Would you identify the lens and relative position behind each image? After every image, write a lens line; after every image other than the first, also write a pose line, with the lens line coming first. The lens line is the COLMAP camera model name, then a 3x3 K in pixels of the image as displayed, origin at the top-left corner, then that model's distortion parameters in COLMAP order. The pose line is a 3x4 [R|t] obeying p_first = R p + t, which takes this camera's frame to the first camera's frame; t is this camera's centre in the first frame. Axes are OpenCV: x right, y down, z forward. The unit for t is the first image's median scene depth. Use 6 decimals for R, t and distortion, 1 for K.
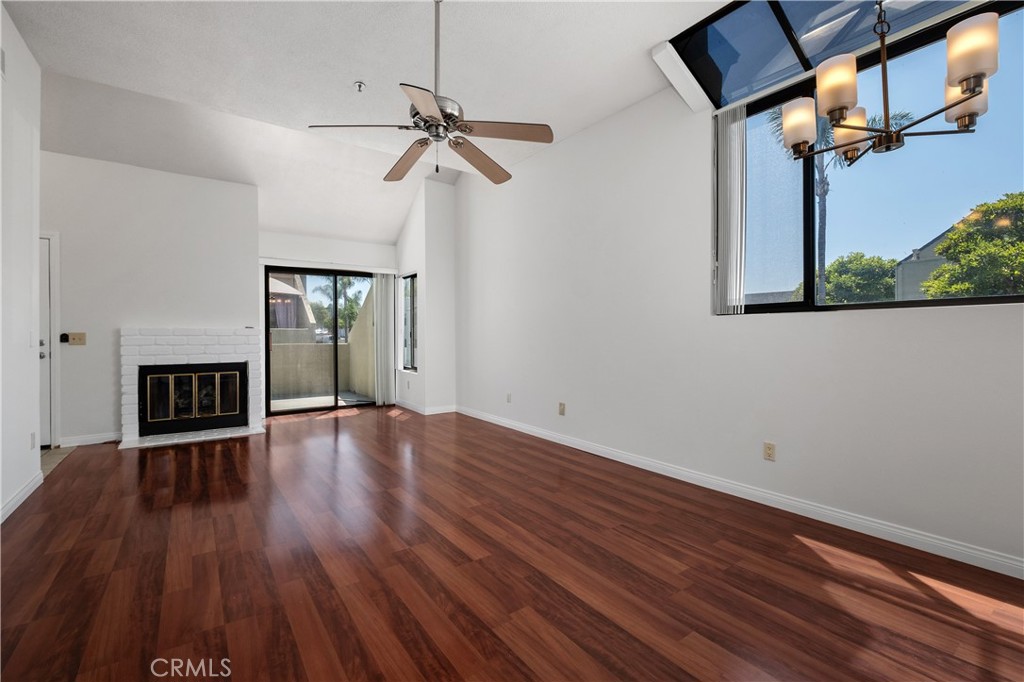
lens RADIAL K [[442.6, 0, 509.4], [0, 442.6, 338.8], [0, 0, 1]] dist [0.013611, -0.014510]
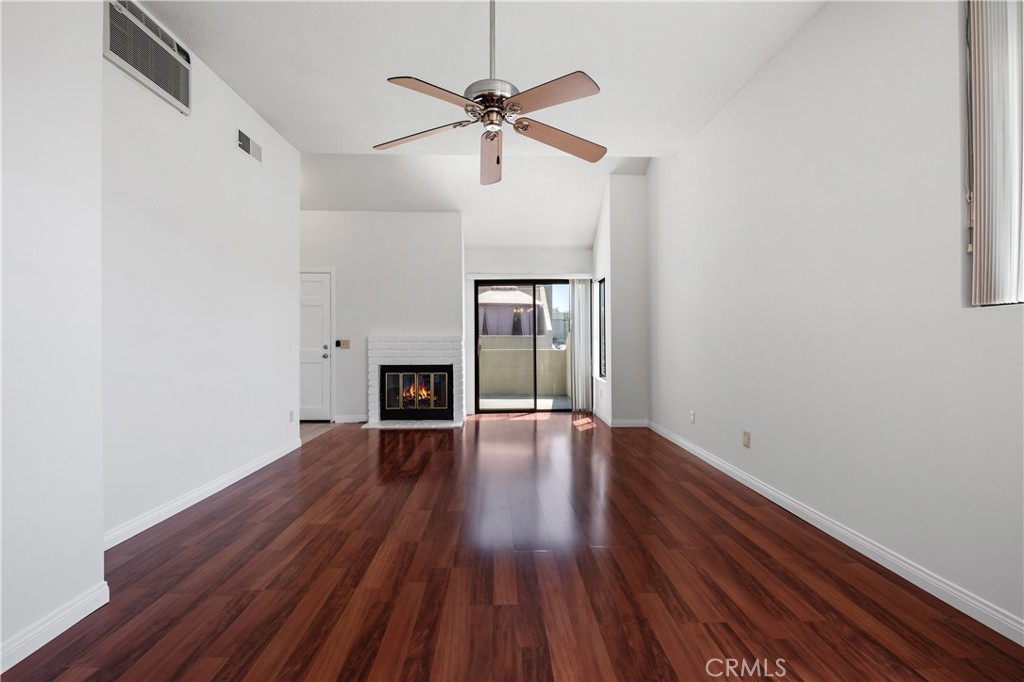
lens RADIAL K [[442.6, 0, 509.4], [0, 442.6, 338.8], [0, 0, 1]] dist [0.013611, -0.014510]
pose [[0.829322, -0.003240, -0.558762, 0.203596], [-0.004188, 0.999919, -0.012013, -0.002106], [0.558756, 0.012303, 0.829241, 0.142184]]
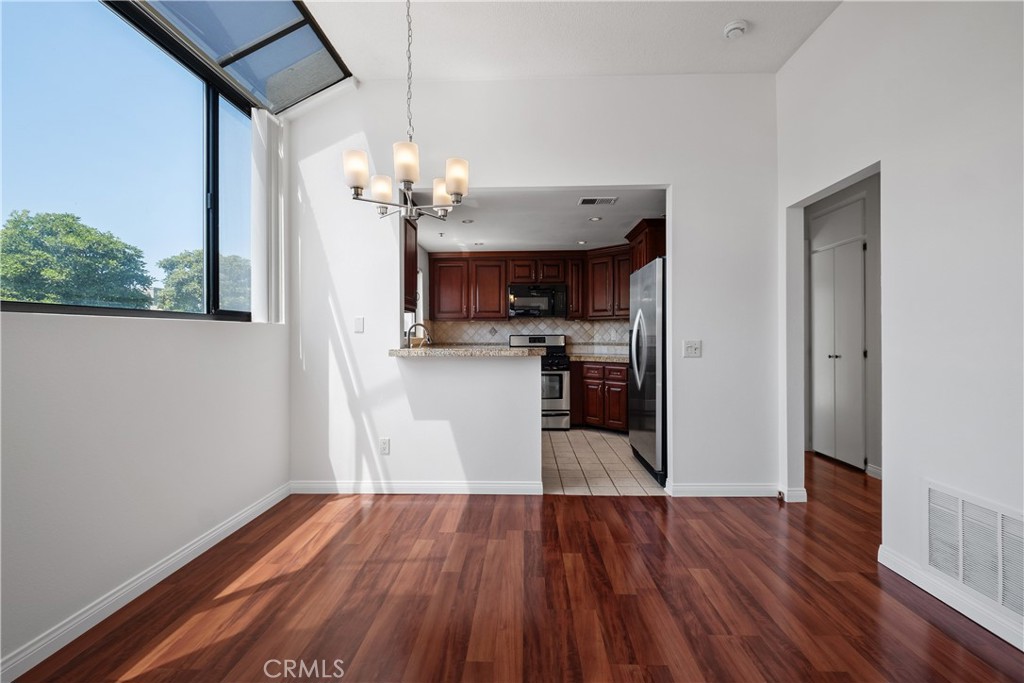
lens RADIAL K [[442.6, 0, 509.4], [0, 442.6, 339.3], [0, 0, 1]] dist [0.013611, -0.014510]
pose [[-0.791335, 0.001432, 0.611381, -0.130583], [0.011109, 0.999866, 0.012036, -0.017836], [-0.611282, 0.016316, -0.791245, 0.736848]]
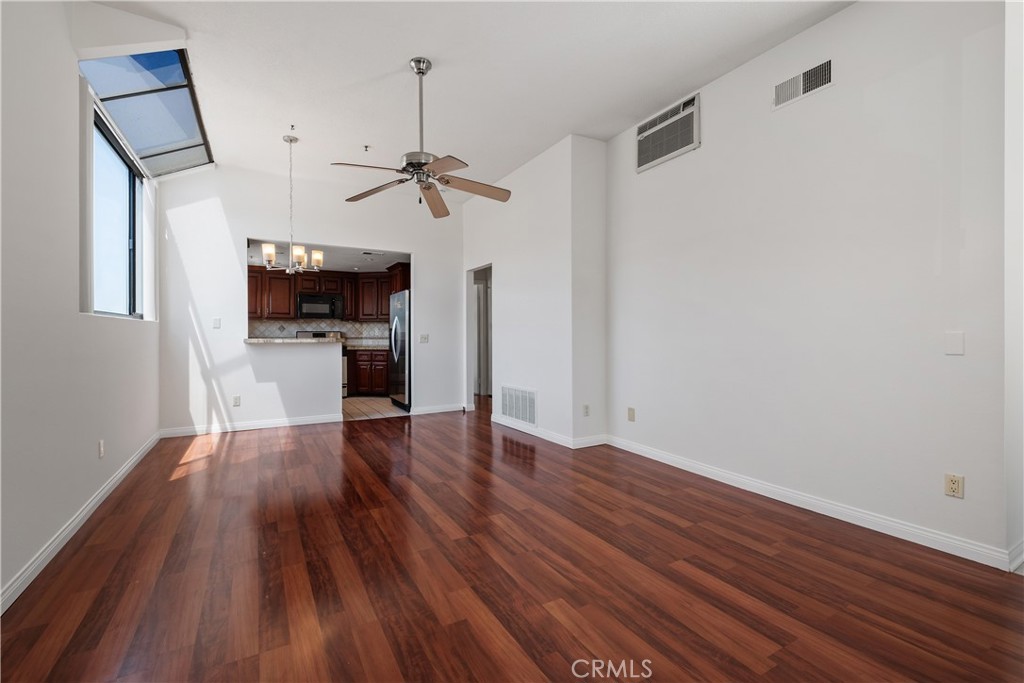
lens RADIAL K [[442.6, 0, 509.4], [0, 442.6, 339.3], [0, 0, 1]] dist [0.013611, -0.014510]
pose [[-0.994287, 0.000736, 0.106741, -0.300527], [0.002698, 0.999830, 0.018236, -0.013731], [-0.106710, 0.018420, -0.994120, 1.223799]]
